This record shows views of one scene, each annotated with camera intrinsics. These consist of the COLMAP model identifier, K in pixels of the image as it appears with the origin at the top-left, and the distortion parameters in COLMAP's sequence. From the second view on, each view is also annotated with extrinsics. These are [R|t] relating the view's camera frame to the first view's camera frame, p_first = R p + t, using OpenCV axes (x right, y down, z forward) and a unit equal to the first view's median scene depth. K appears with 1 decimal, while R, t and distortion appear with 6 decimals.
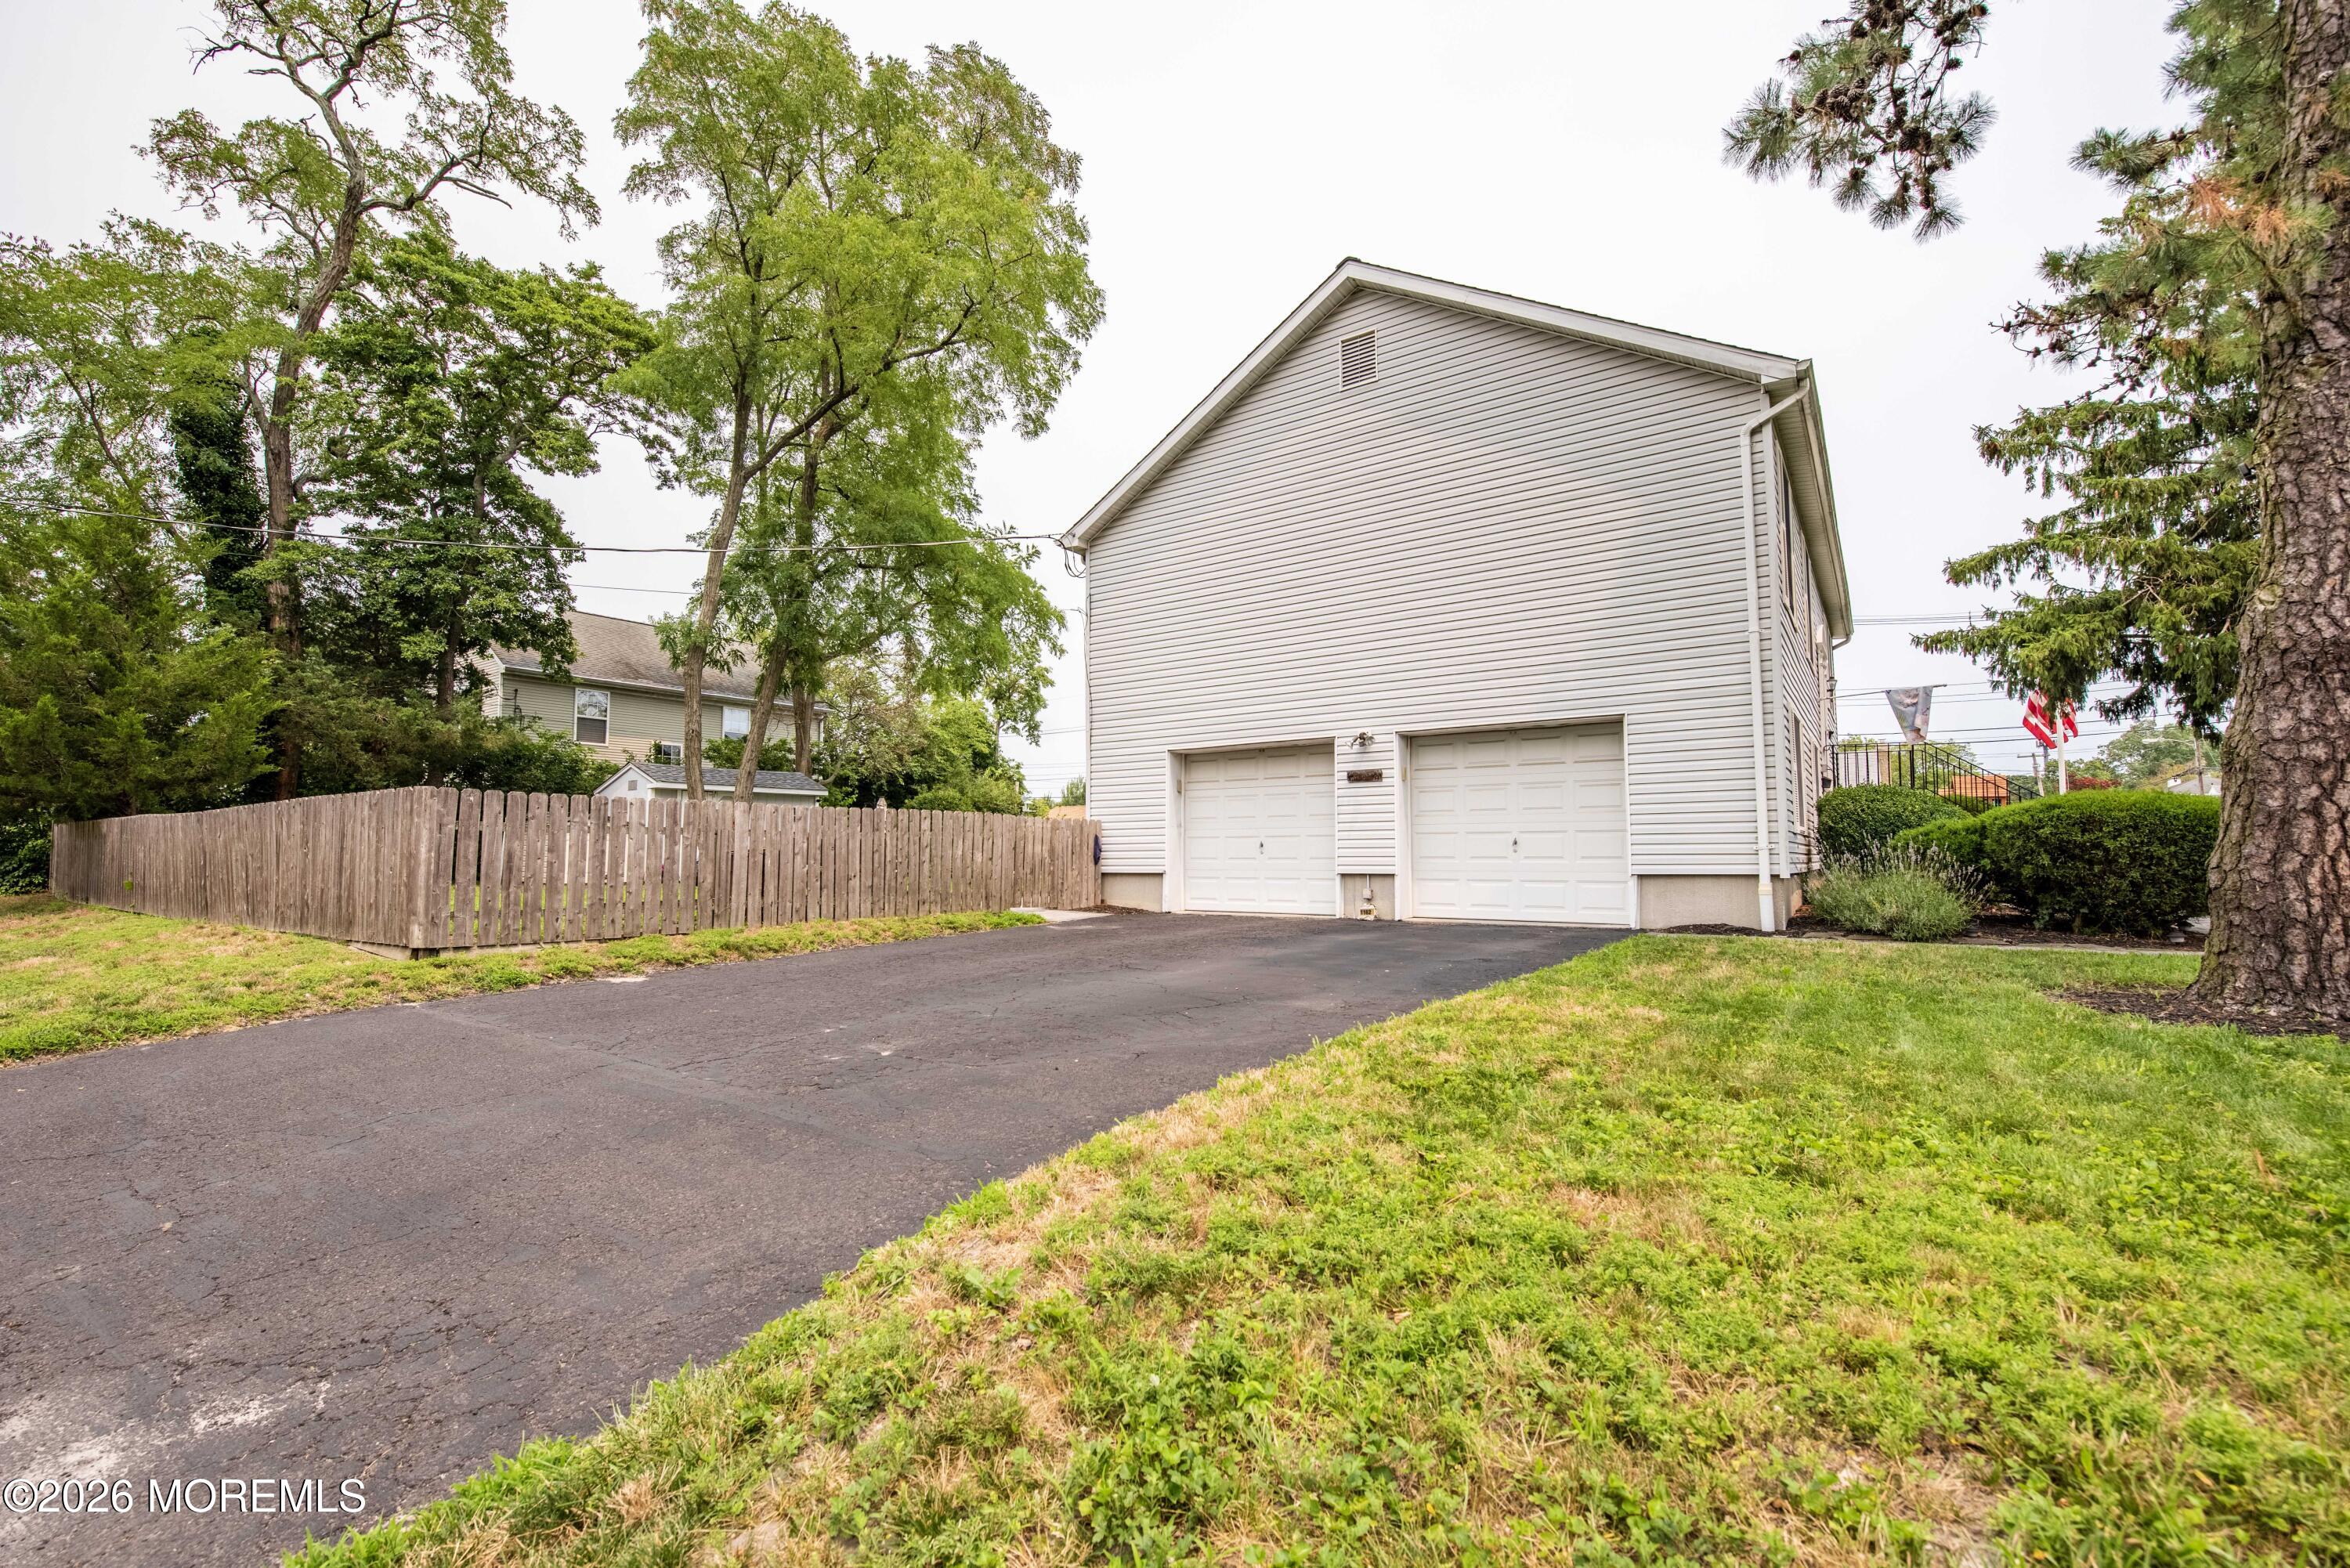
lens RADIAL K [[1014.6, 0, 1168.0], [0, 1014.6, 790.0], [0, 0, 1]] dist [-0.001170, -0.011104]
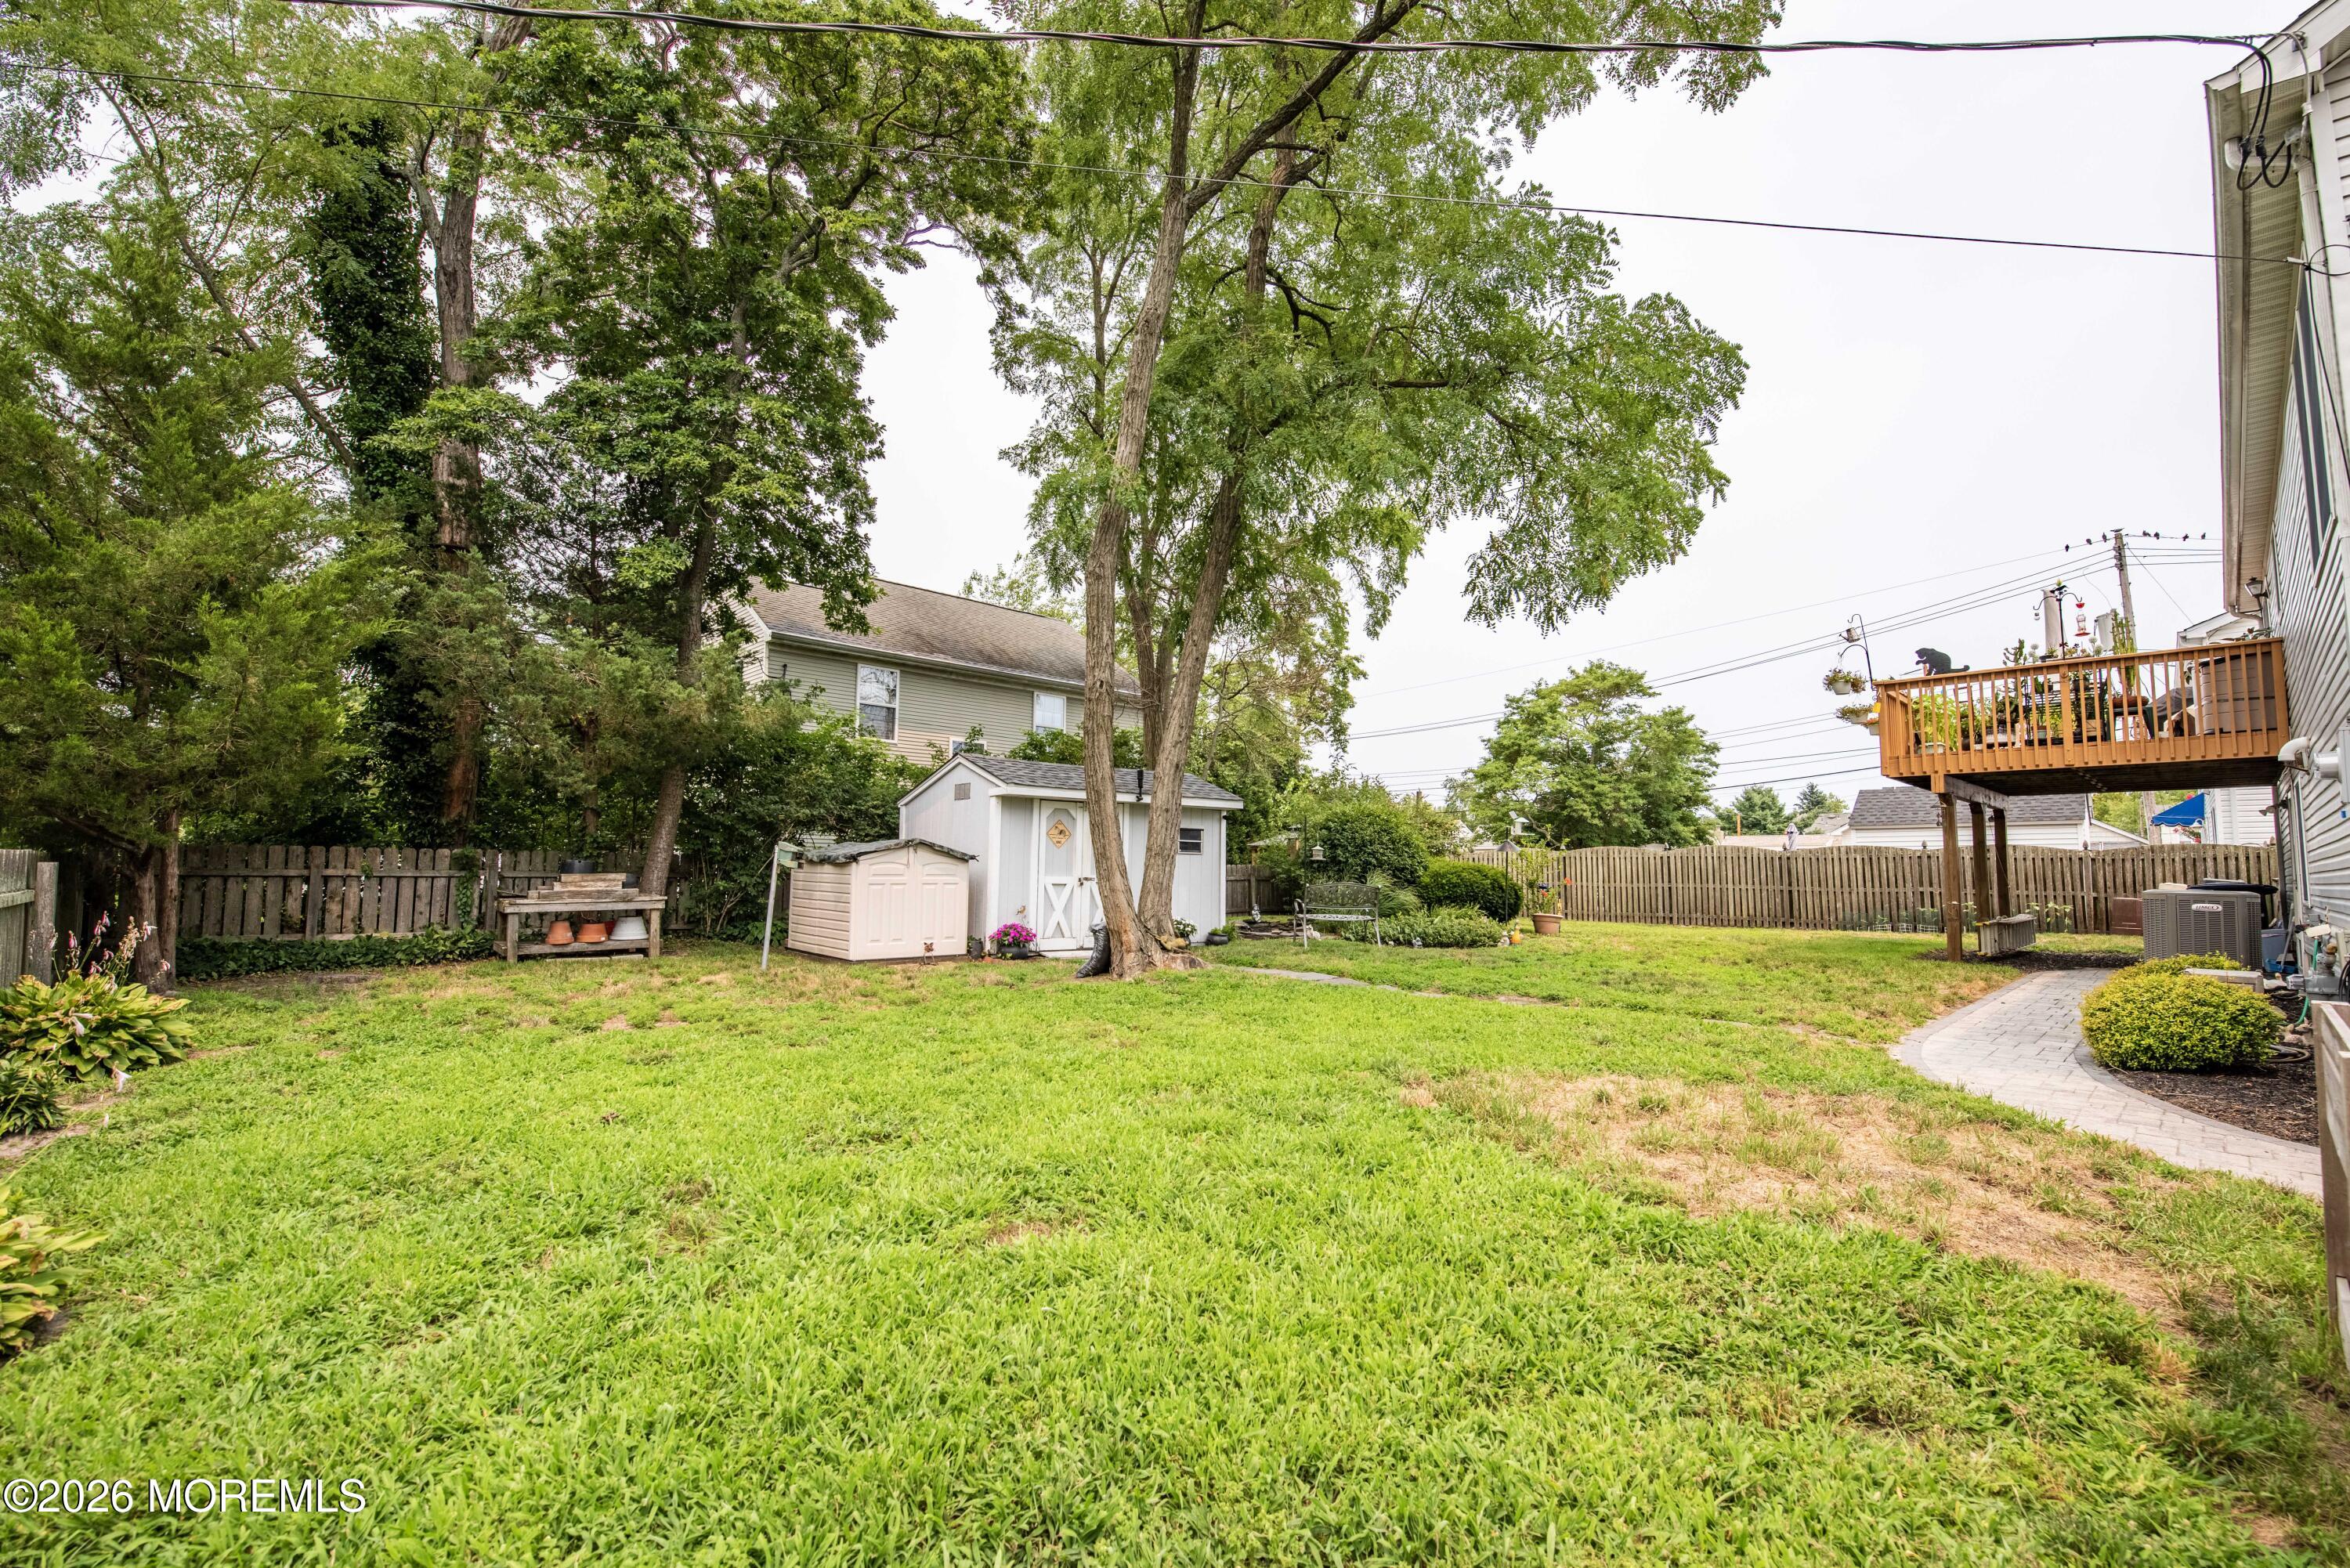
lens RADIAL K [[1018.0, 0, 1175.0], [0, 1018.0, 784.0], [0, 0, 1]] dist [0.003928, -0.012381]
pose [[0.981693, -0.005672, -0.190383, -0.309171], [0.001057, 0.999703, -0.024334, 0.006107], [0.190465, 0.023688, 0.981408, 0.455385]]
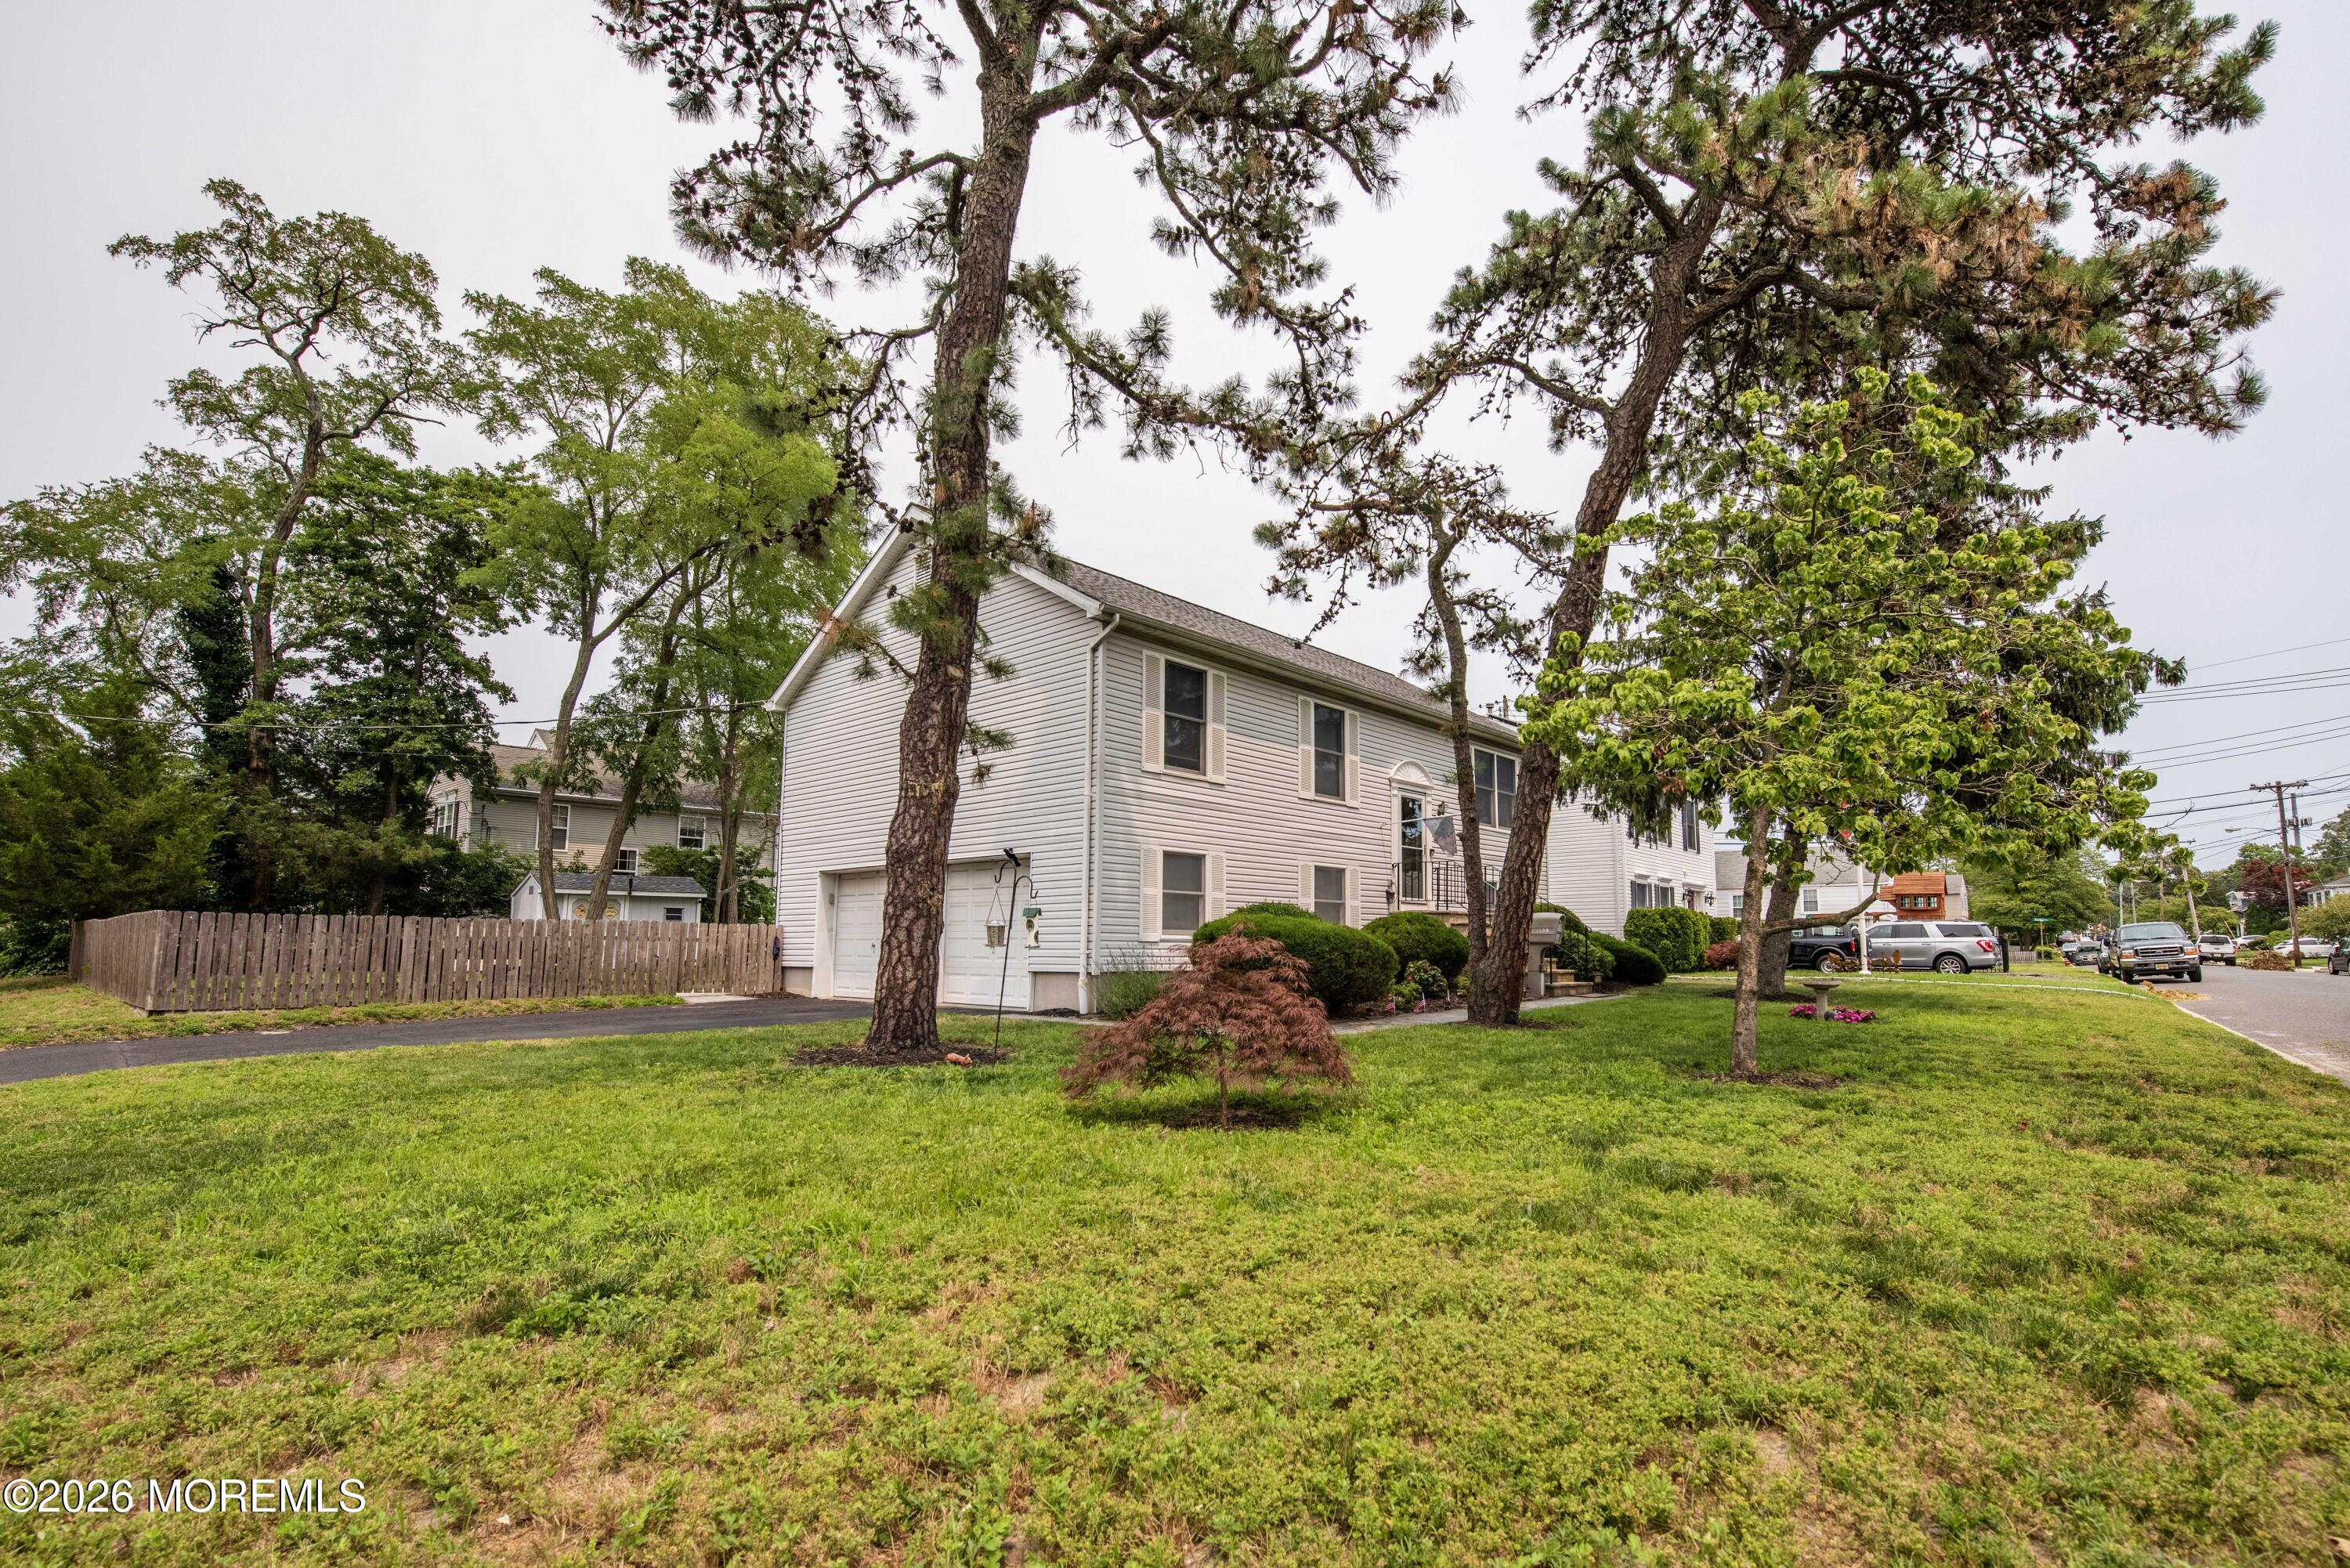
lens RADIAL K [[1078.2, 0, 1249.9], [0, 1078.2, 837.6], [0, 0, 1]] dist [-0.001480, -0.015284]
pose [[0.996483, -0.003180, -0.083737, 0.463996], [0.000237, 0.999383, -0.035136, -0.023995], [0.083797, 0.034992, 0.995868, -0.220012]]
